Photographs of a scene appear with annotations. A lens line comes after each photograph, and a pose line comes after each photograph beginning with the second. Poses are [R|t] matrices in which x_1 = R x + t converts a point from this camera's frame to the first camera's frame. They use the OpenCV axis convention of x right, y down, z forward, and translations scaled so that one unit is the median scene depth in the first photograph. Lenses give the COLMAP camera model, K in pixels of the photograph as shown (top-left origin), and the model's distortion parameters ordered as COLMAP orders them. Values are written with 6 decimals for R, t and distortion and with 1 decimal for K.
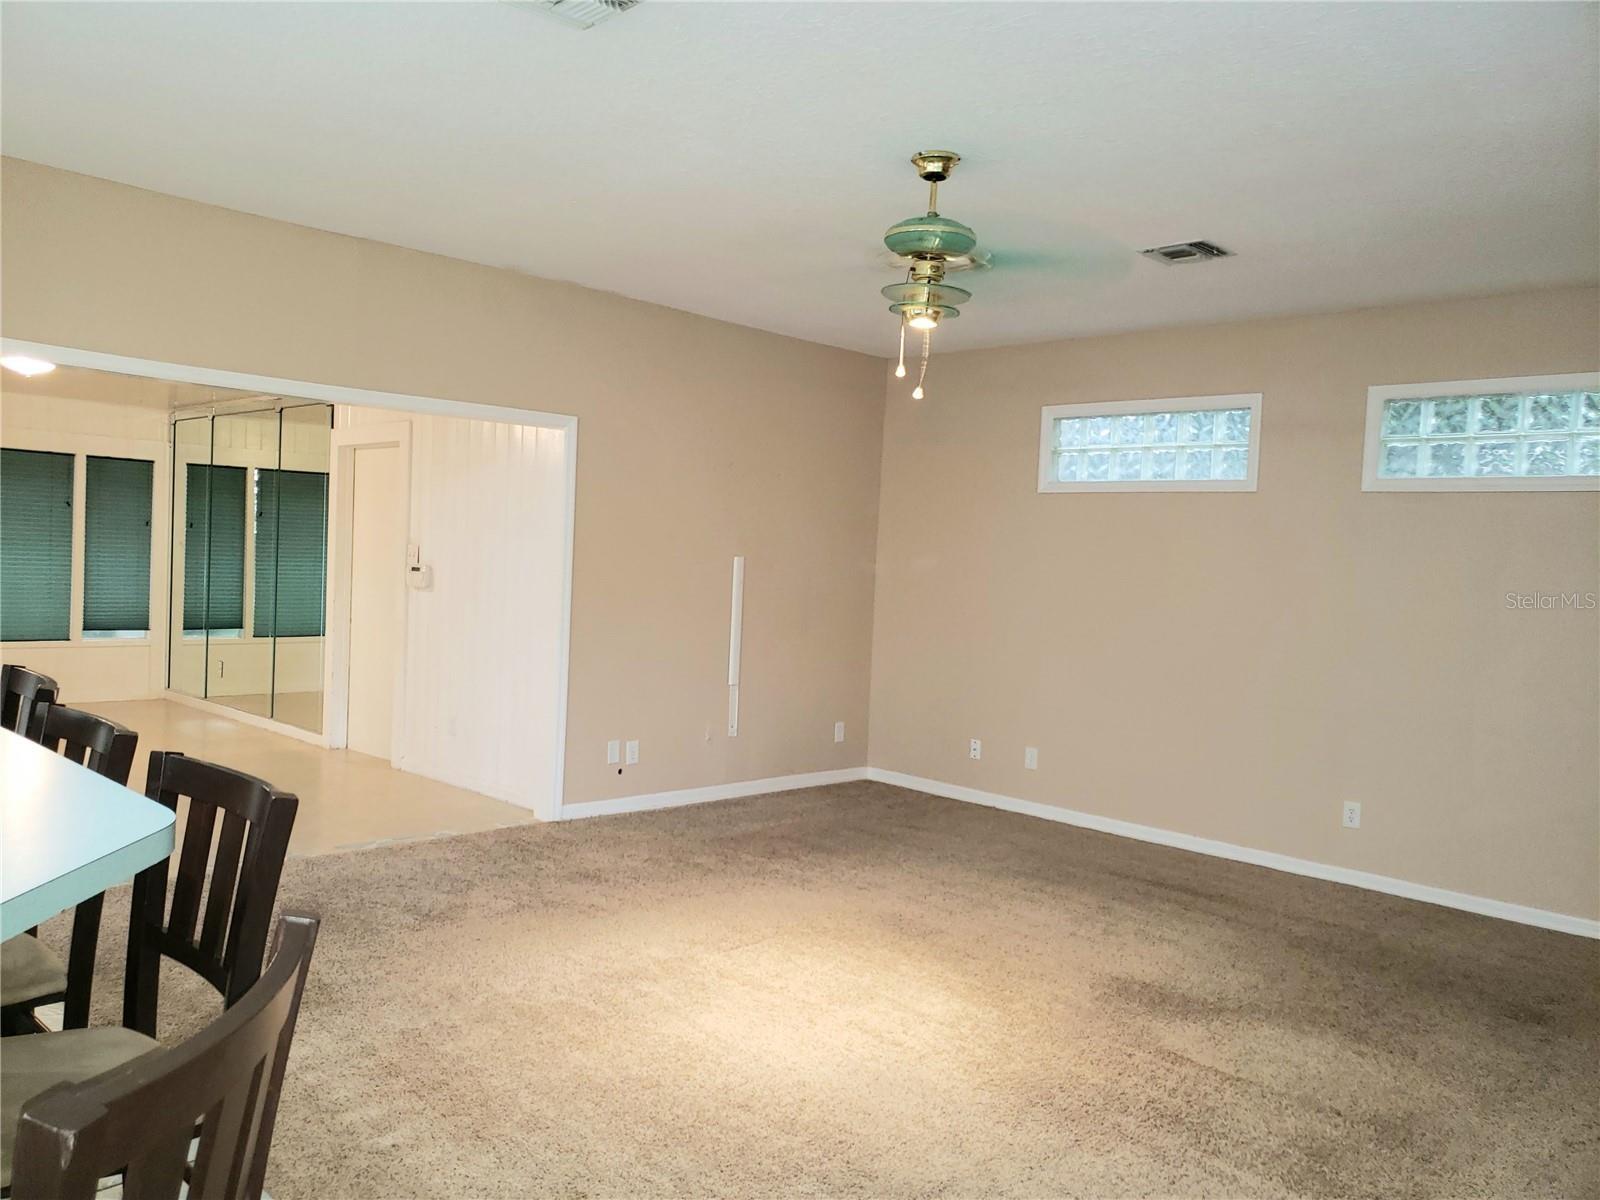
lens RADIAL K [[1215.8, 0, 785.8], [0, 1215.8, 608.2], [0, 0, 1]] dist [0.005572, 0.009767]
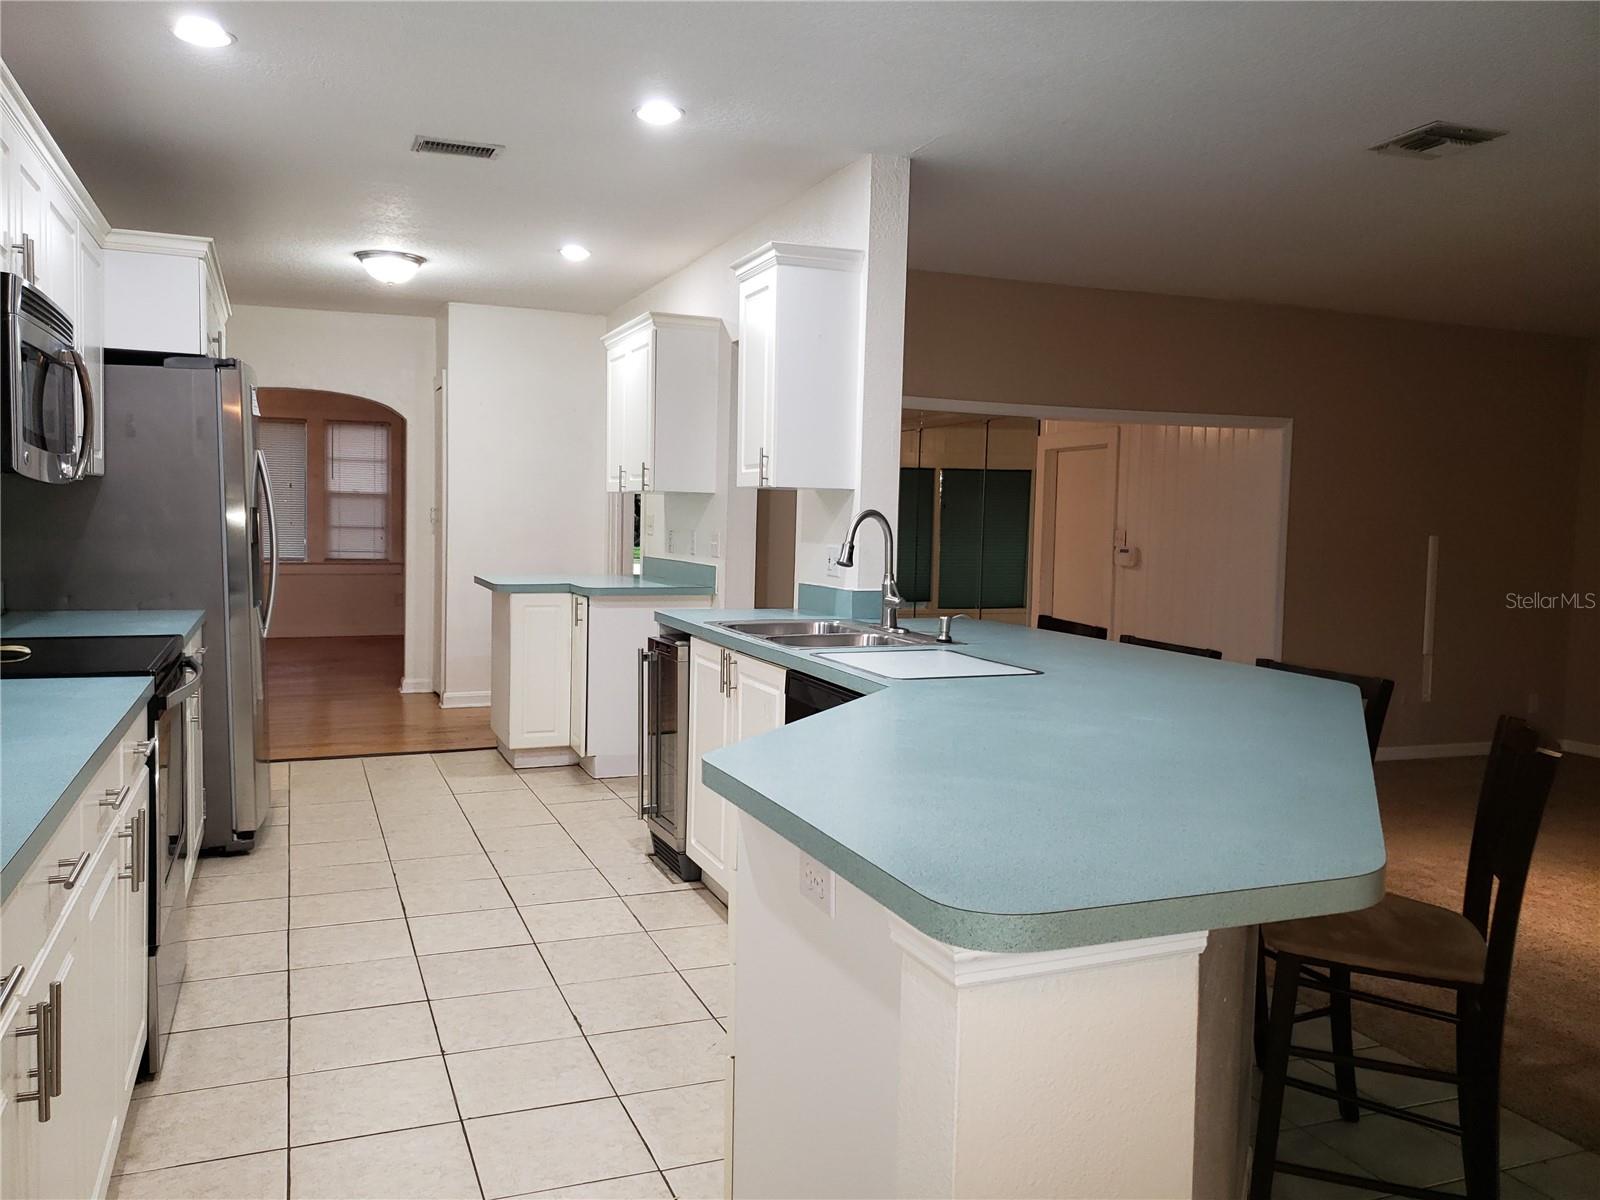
lens RADIAL K [[1215.8, 0, 785.8], [0, 1215.8, 608.2], [0, 0, 1]] dist [0.005572, 0.009767]
pose [[0.906983, 0.010411, -0.421038, -0.101321], [-0.004723, 0.999883, 0.014550, 0.008296], [0.421141, -0.011209, 0.906926, -0.222526]]
